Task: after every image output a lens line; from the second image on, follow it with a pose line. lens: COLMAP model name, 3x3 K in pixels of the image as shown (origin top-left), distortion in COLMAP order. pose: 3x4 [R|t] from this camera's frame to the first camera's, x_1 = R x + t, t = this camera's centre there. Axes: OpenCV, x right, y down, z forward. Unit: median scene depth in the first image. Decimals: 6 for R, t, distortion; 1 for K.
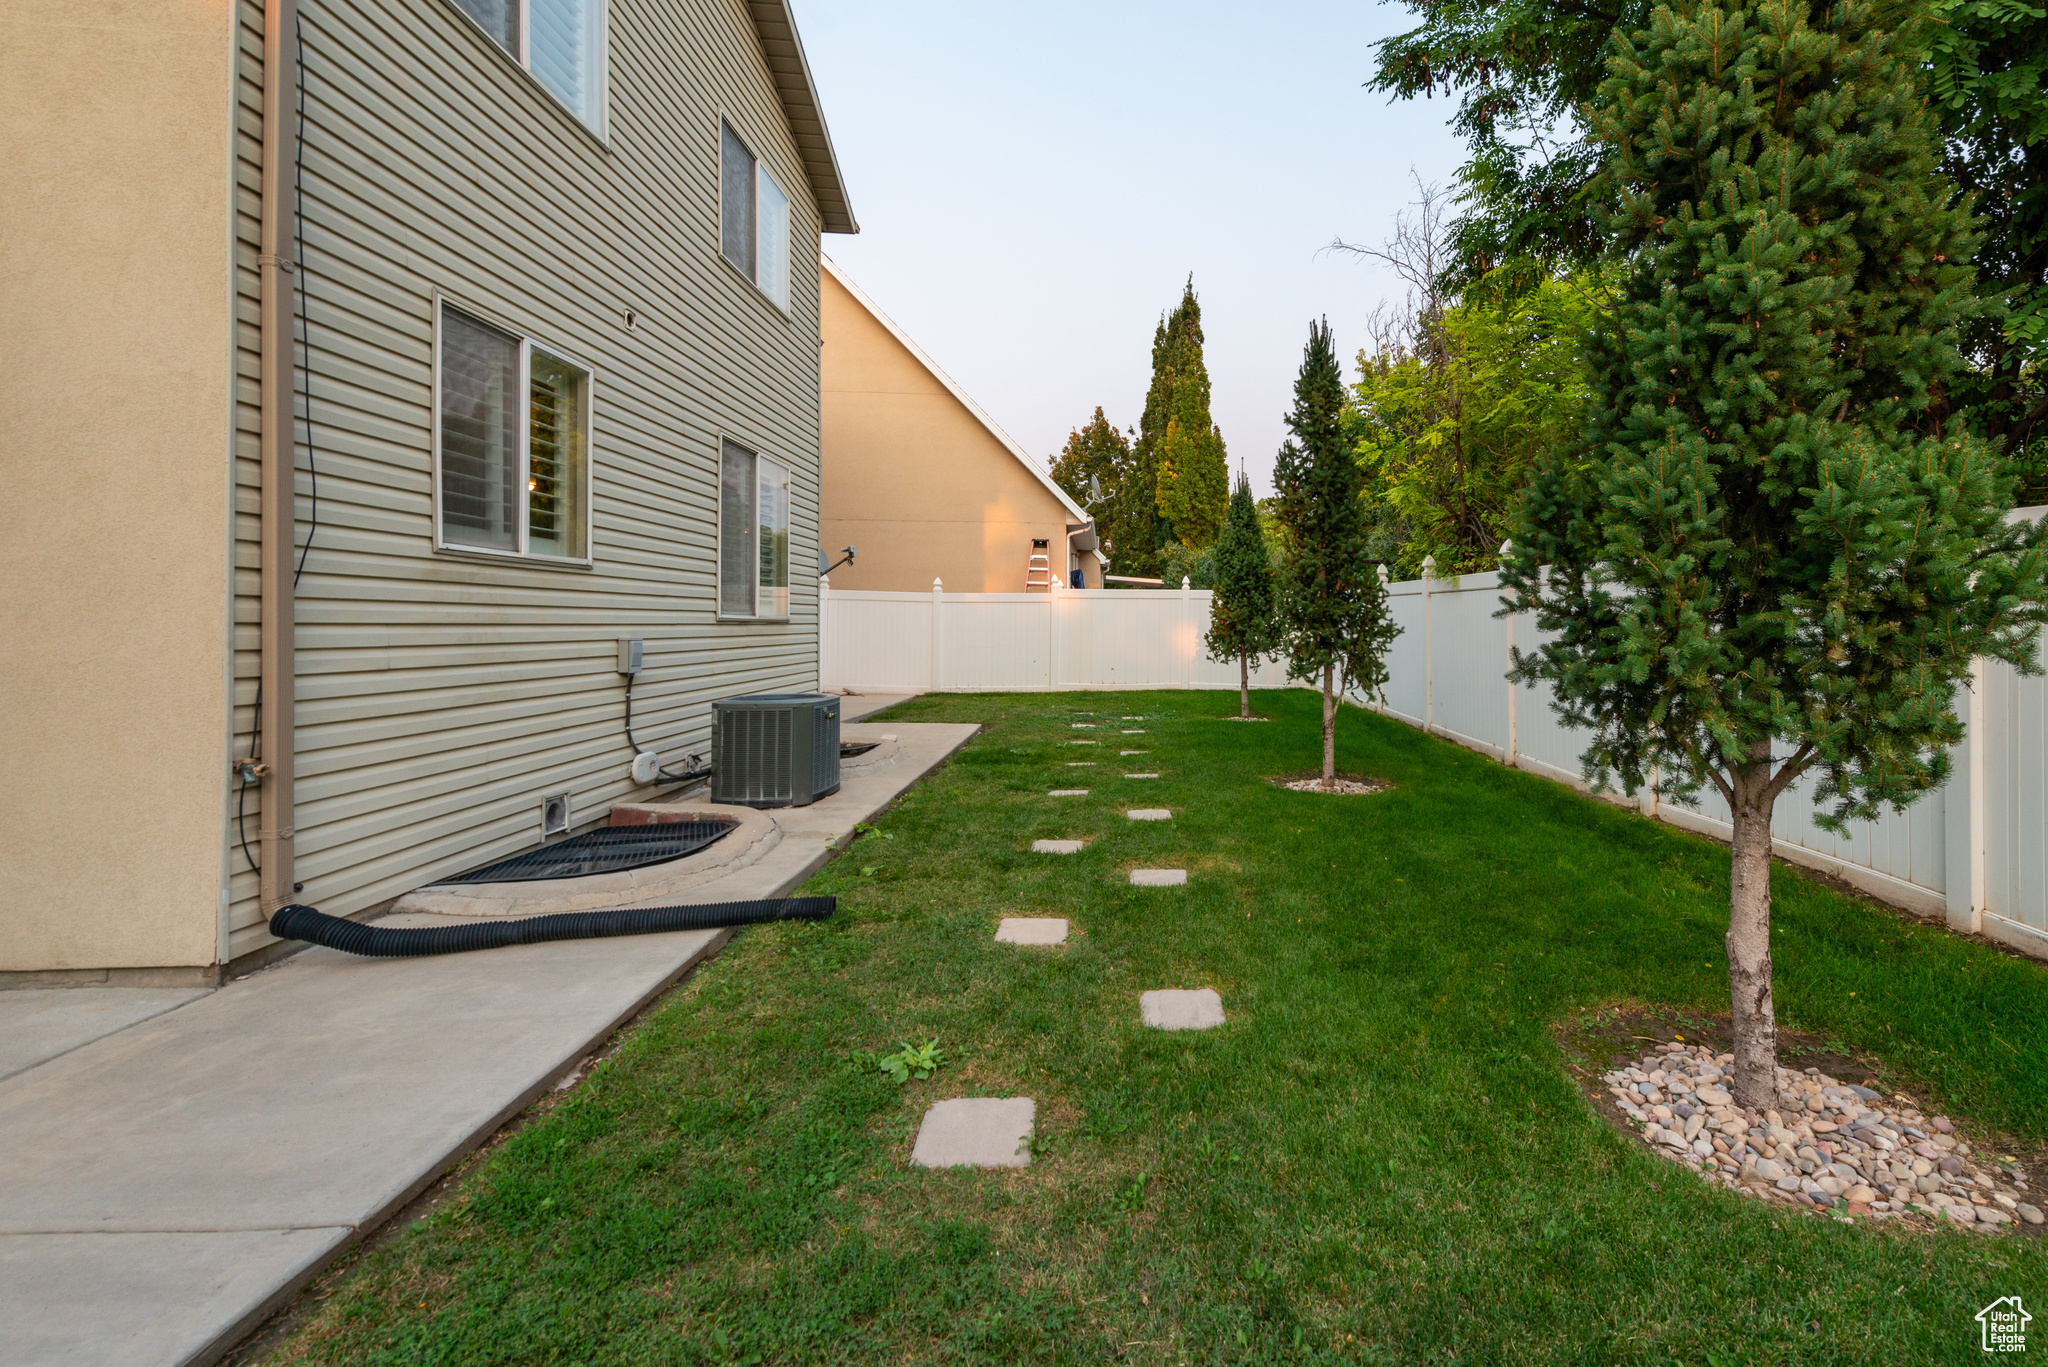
lens RADIAL K [[867.4, 0, 1181.3], [0, 867.4, 609.7], [0, 0, 1]] dist [0.006919, -0.000907]
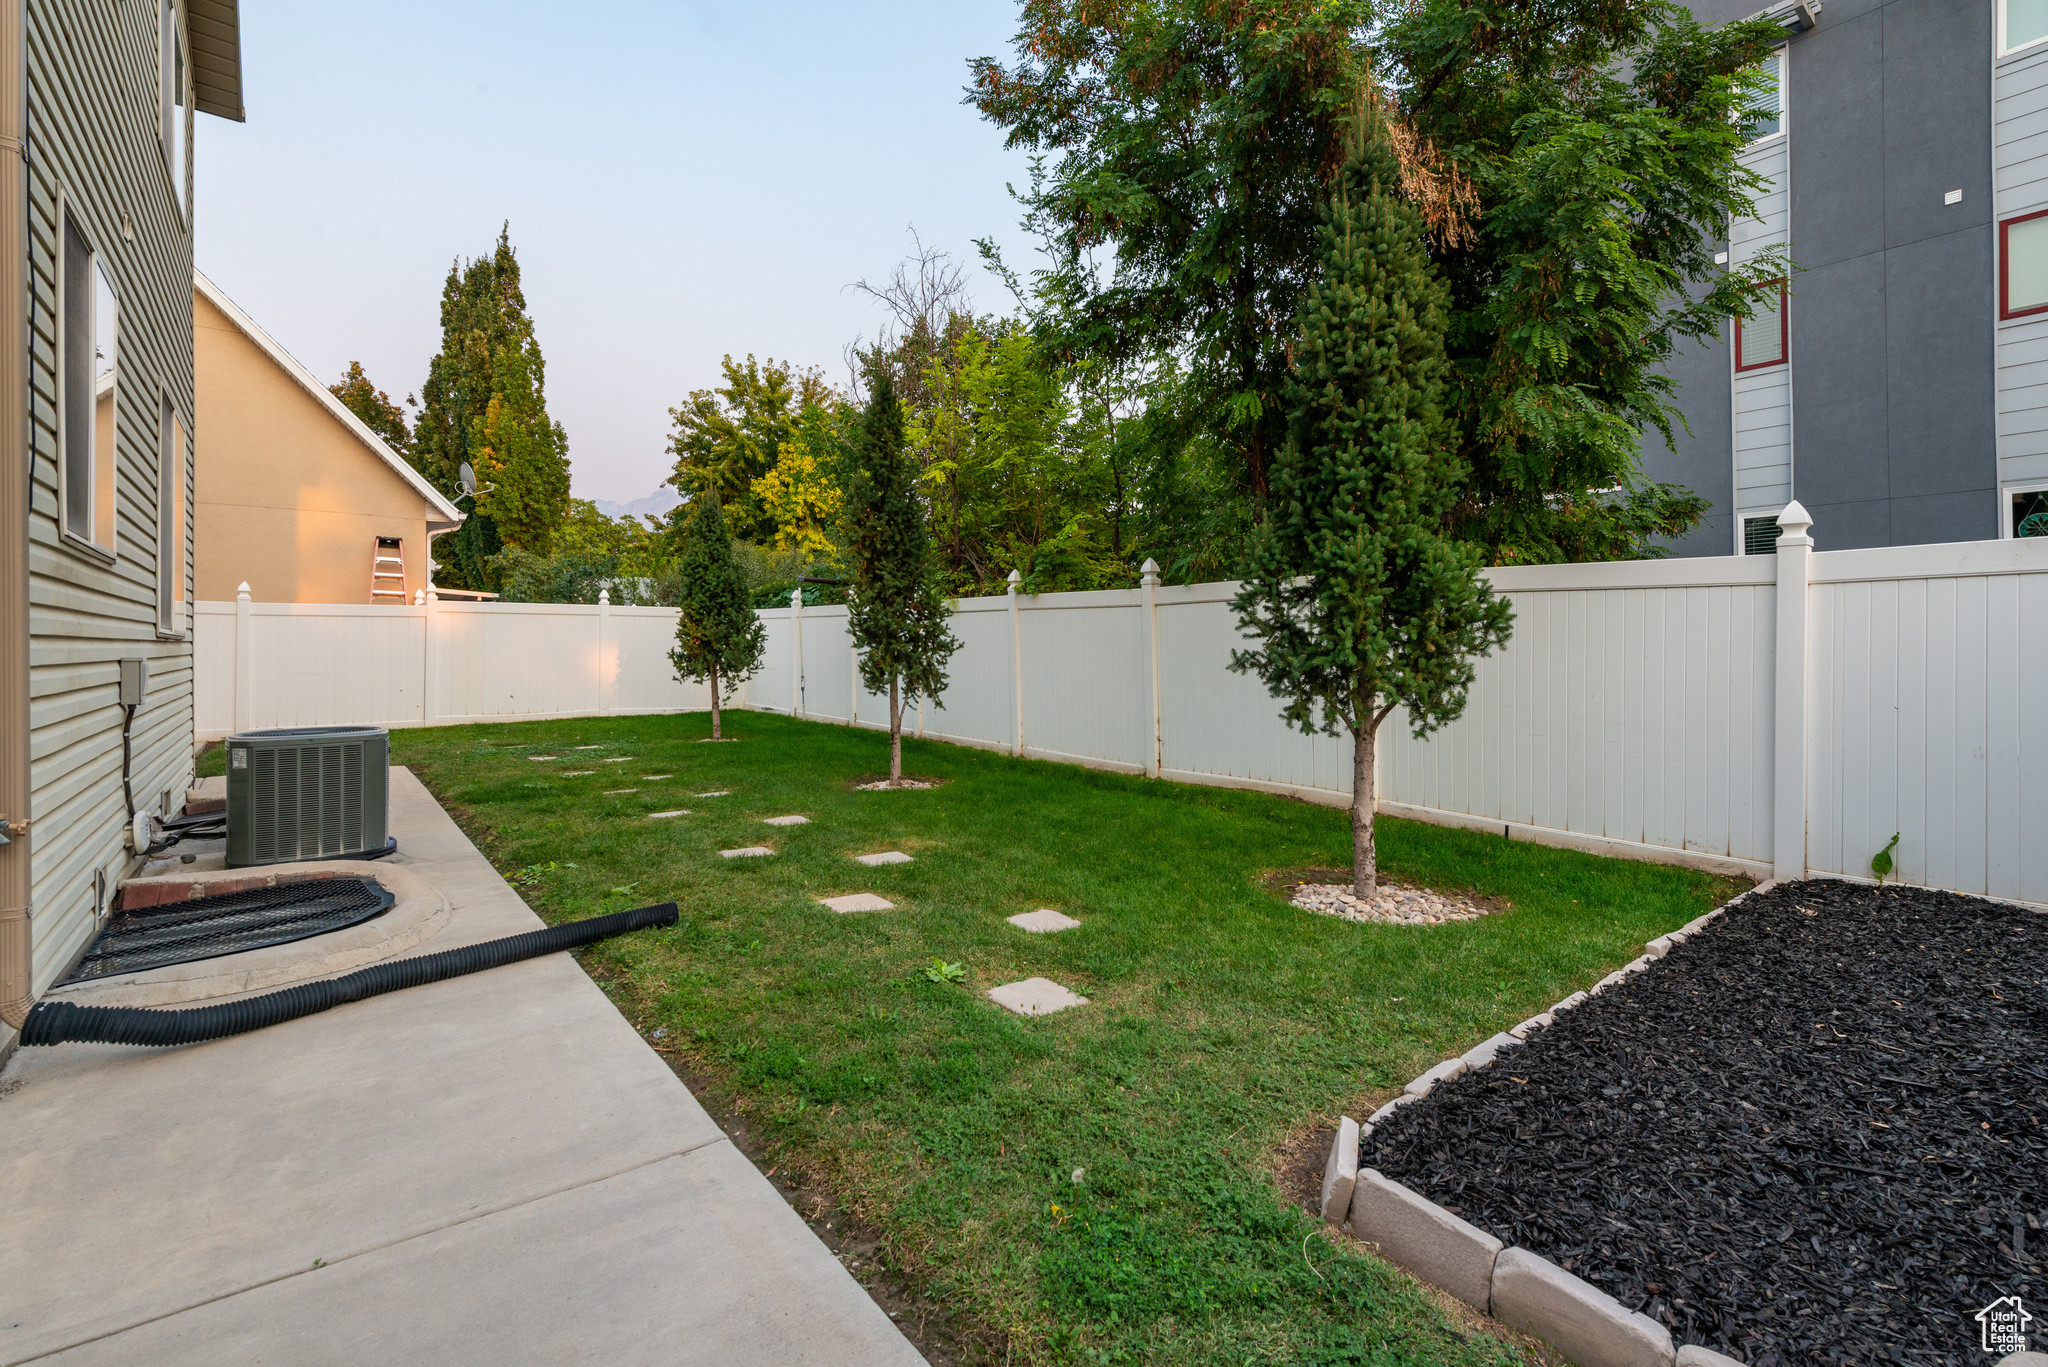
lens RADIAL K [[909.5, 0, 1038.6], [0, 909.5, 641.5], [0, 0, 1]] dist [0.010281, -0.001913]
pose [[0.828967, -0.002380, 0.559293, -0.429244], [-0.004519, 0.999930, 0.010954, 0.006705], [-0.559280, -0.011608, 0.828898, -0.083190]]
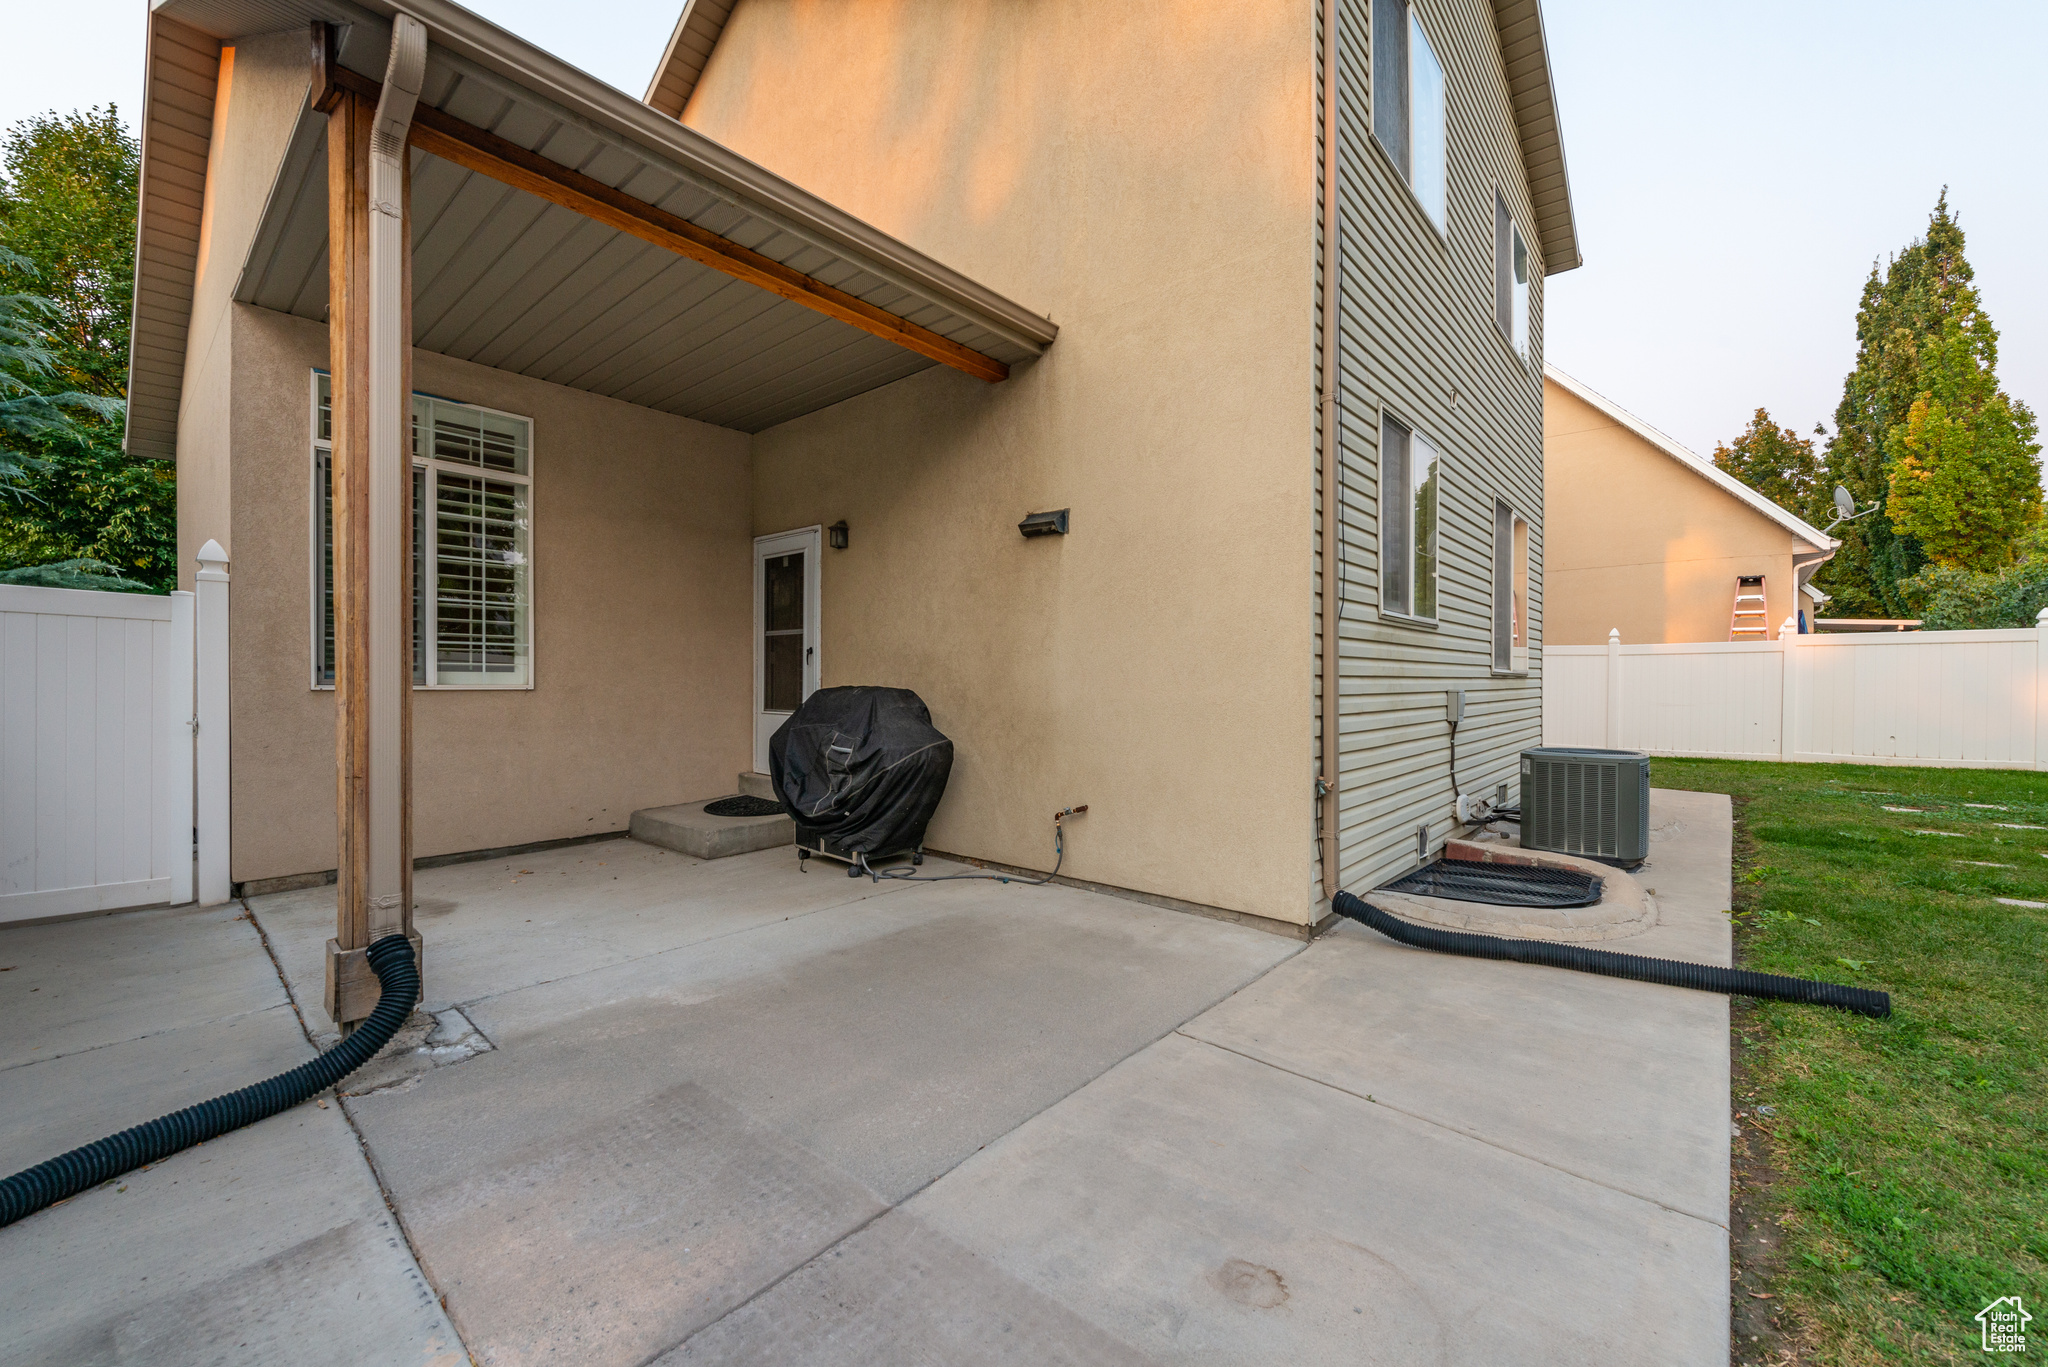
lens RADIAL K [[806.9, 0, 1027.6], [0, 806.9, 682.5], [0, 0, 1]] dist [0.005841, -0.001949]
pose [[0.696453, -0.002156, -0.717599, -0.277320], [0.014611, 0.999831, 0.011177, 0.004414], [0.717453, -0.018269, 0.696367, -0.098141]]
